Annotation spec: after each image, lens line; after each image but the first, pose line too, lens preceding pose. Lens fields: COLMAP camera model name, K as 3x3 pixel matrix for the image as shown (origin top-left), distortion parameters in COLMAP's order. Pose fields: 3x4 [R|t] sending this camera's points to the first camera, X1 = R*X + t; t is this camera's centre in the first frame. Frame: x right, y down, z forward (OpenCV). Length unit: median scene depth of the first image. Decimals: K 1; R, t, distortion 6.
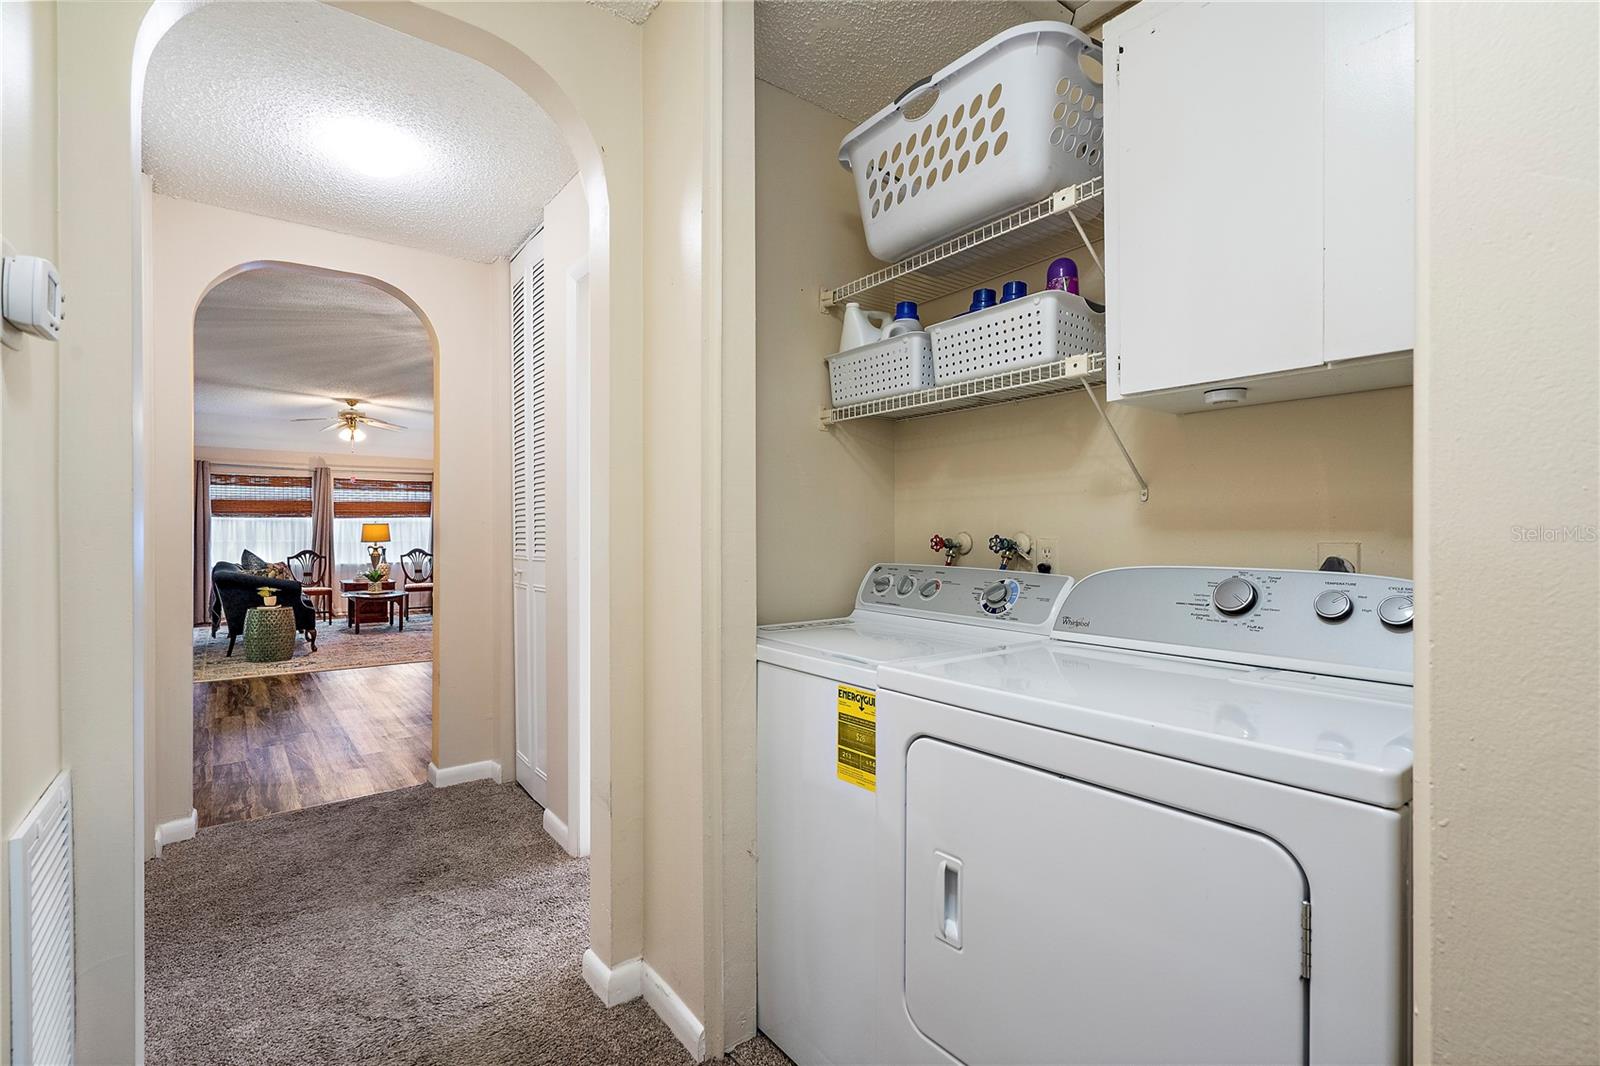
lens RADIAL K [[739.7, 0, 797.3], [0, 739.7, 536.1], [0, 0, 1]] dist [-0.001680, -0.000057]
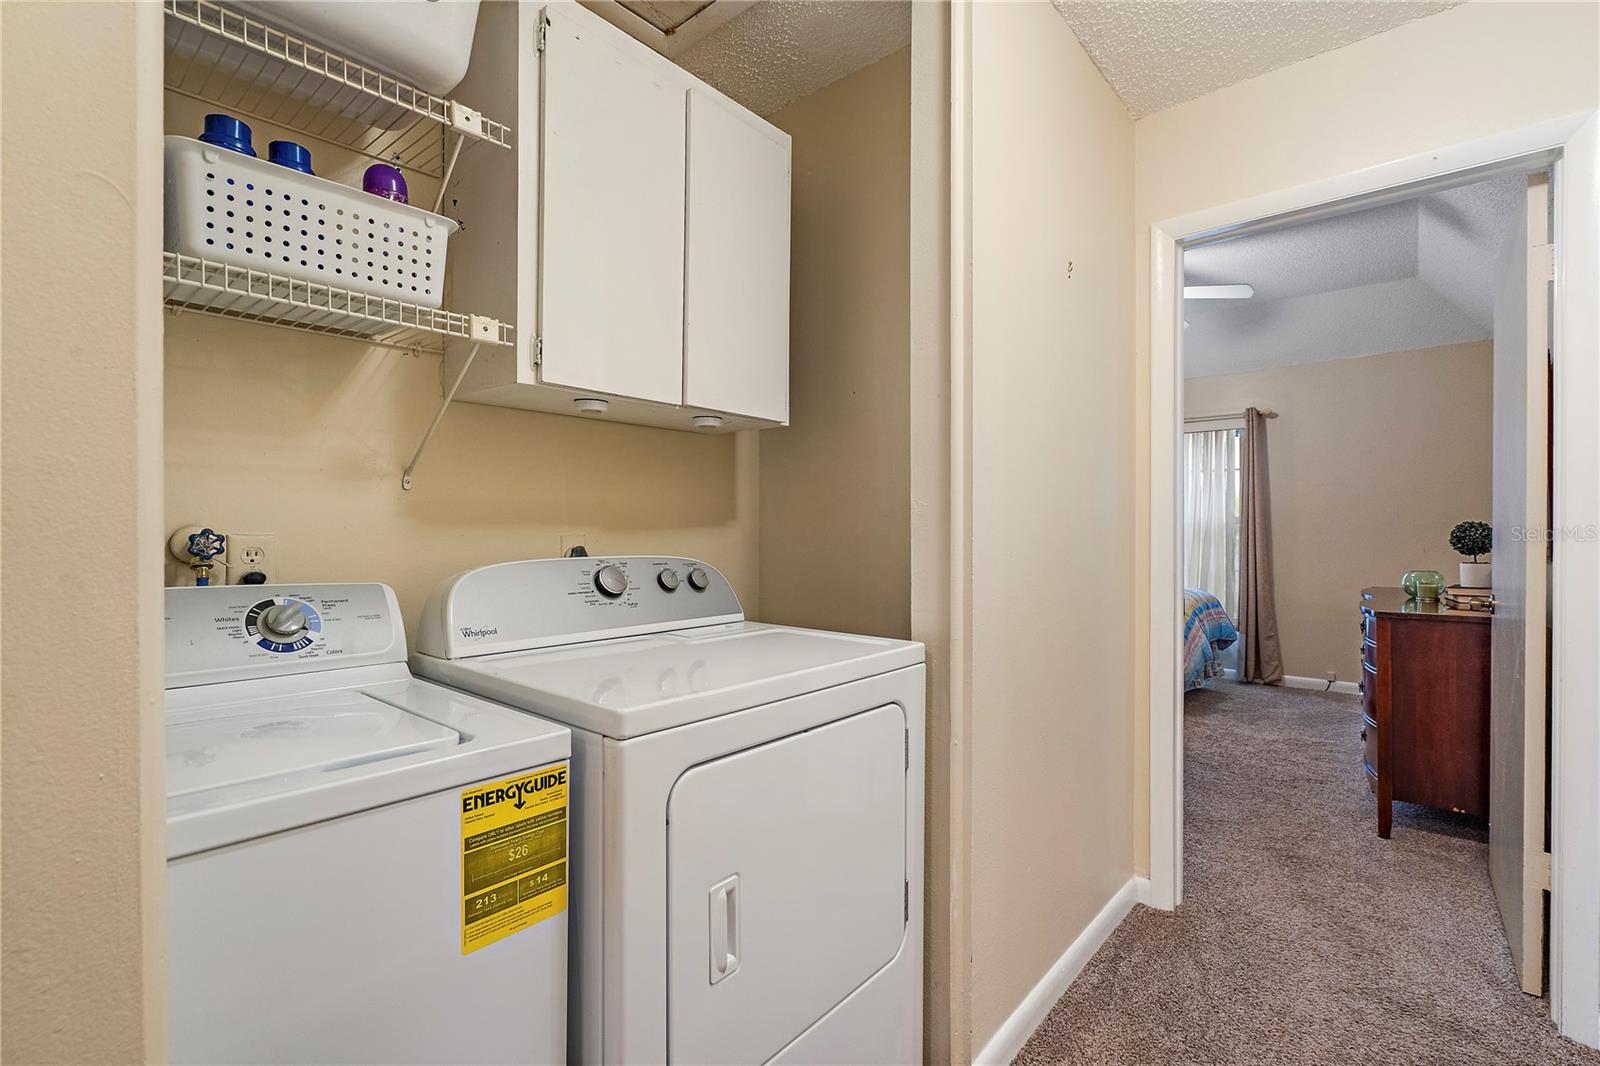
lens RADIAL K [[739.7, 0, 797.3], [0, 739.7, 536.1], [0, 0, 1]] dist [-0.001680, -0.000057]
pose [[-0.207941, -0.008392, 0.978105, -0.530240], [0.000618, 0.999962, 0.008711, -0.000860], [-0.978141, 0.002416, -0.207928, 0.829019]]
